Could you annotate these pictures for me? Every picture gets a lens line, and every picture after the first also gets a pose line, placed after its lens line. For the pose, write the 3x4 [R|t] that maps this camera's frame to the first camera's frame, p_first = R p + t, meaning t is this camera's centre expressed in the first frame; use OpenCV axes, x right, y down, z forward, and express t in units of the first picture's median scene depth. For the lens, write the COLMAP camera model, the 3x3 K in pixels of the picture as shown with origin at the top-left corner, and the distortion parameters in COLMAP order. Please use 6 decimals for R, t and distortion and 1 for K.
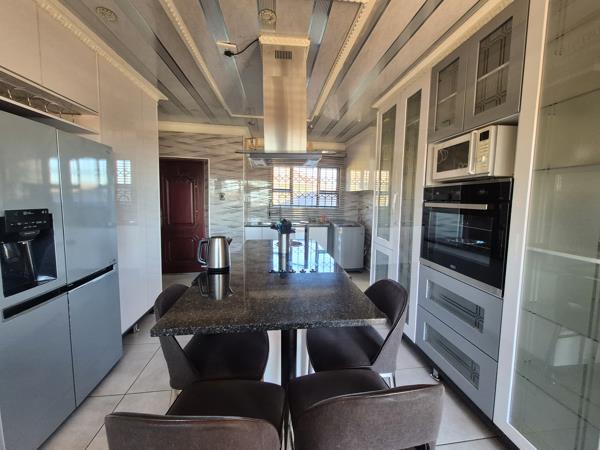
lens RADIAL K [[234.1, 0, 298.8], [0, 234.1, 220.2], [0, 0, 1]] dist [0.002071, -0.000203]
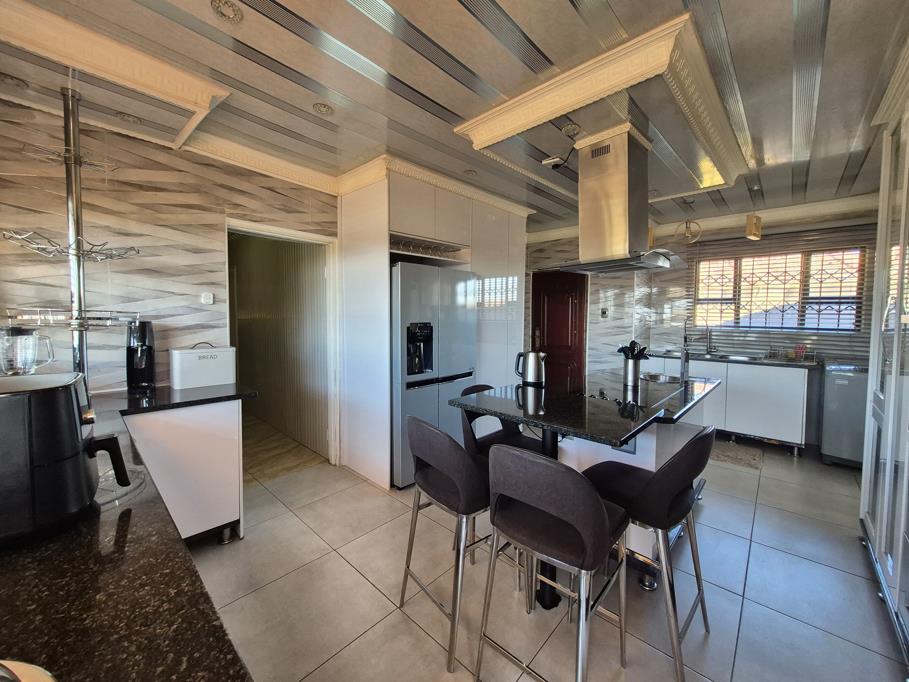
lens RADIAL K [[354.6, 0, 452.6], [0, 354.6, 333.8], [0, 0, 1]] dist [0.002071, -0.000203]
pose [[0.646149, 0.028593, -0.762675, 0.229607], [-0.062187, 0.997948, -0.015271, 0.014473], [0.760674, 0.057296, 0.646601, -0.108427]]
